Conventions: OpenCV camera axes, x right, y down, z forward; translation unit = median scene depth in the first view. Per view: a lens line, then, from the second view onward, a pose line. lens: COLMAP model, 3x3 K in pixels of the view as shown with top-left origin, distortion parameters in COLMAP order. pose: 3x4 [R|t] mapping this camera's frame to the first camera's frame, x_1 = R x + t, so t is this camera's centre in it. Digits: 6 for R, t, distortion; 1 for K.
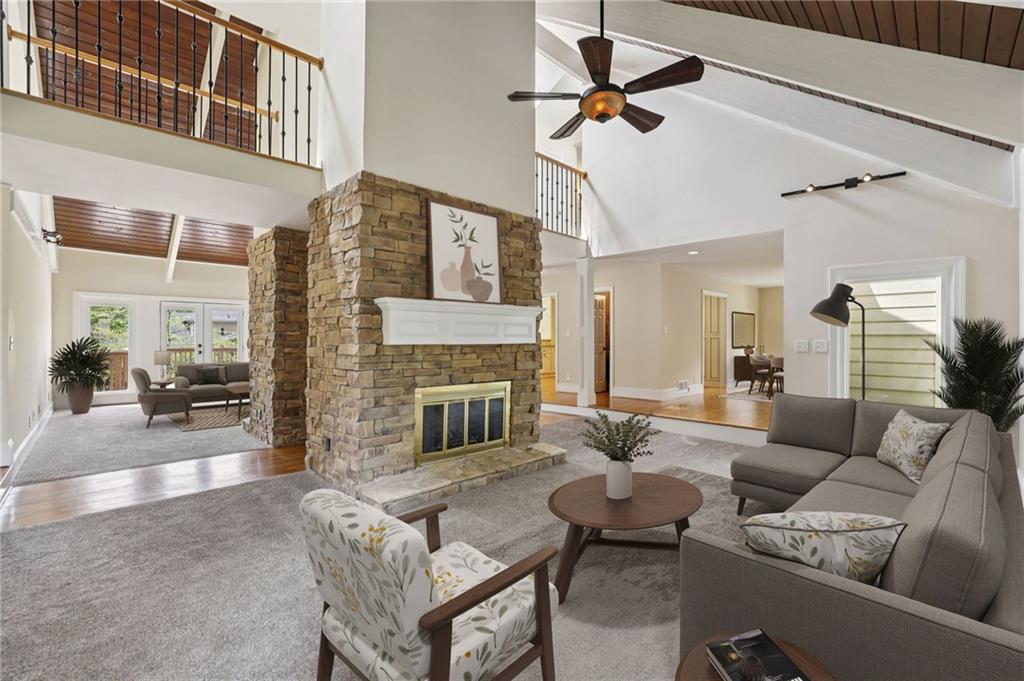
lens RADIAL K [[442.7, 0, 512.0], [0, 442.7, 340.5], [0, 0, 1]] dist [-0.048691, 0.014884]
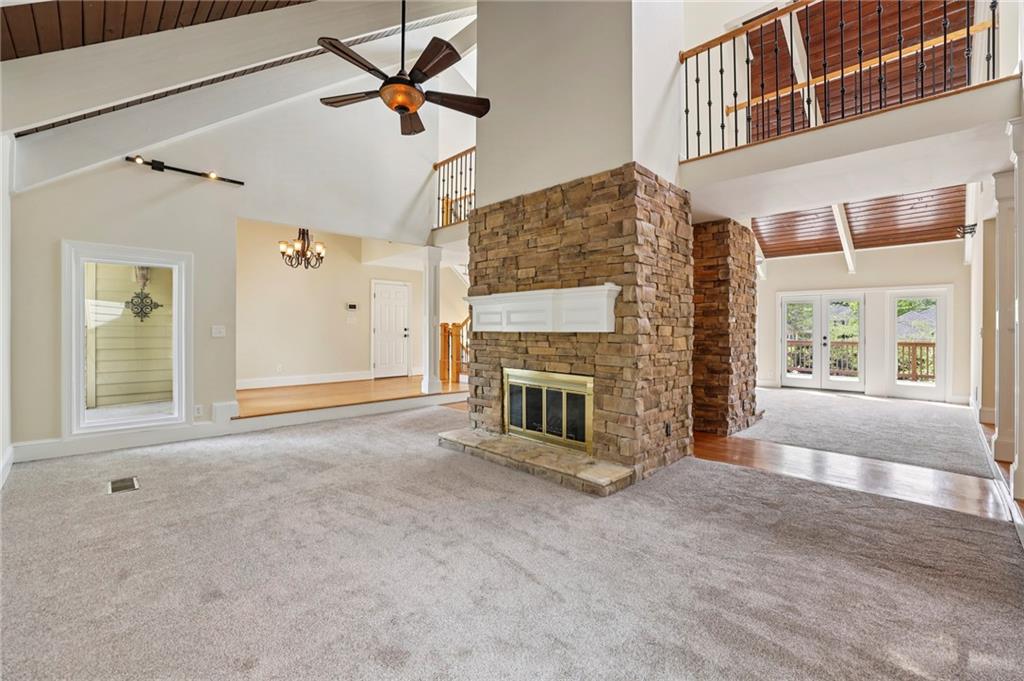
lens RADIAL K [[459.6, 0, 510.1], [0, 459.6, 327.9], [0, 0, 1]] dist [-0.053519, 0.016622]
pose [[-0.000121, -0.002257, -0.999997, 0.909717], [-0.002847, 0.999993, -0.002257, 0.001270], [0.999996, 0.002847, -0.000127, 0.891134]]
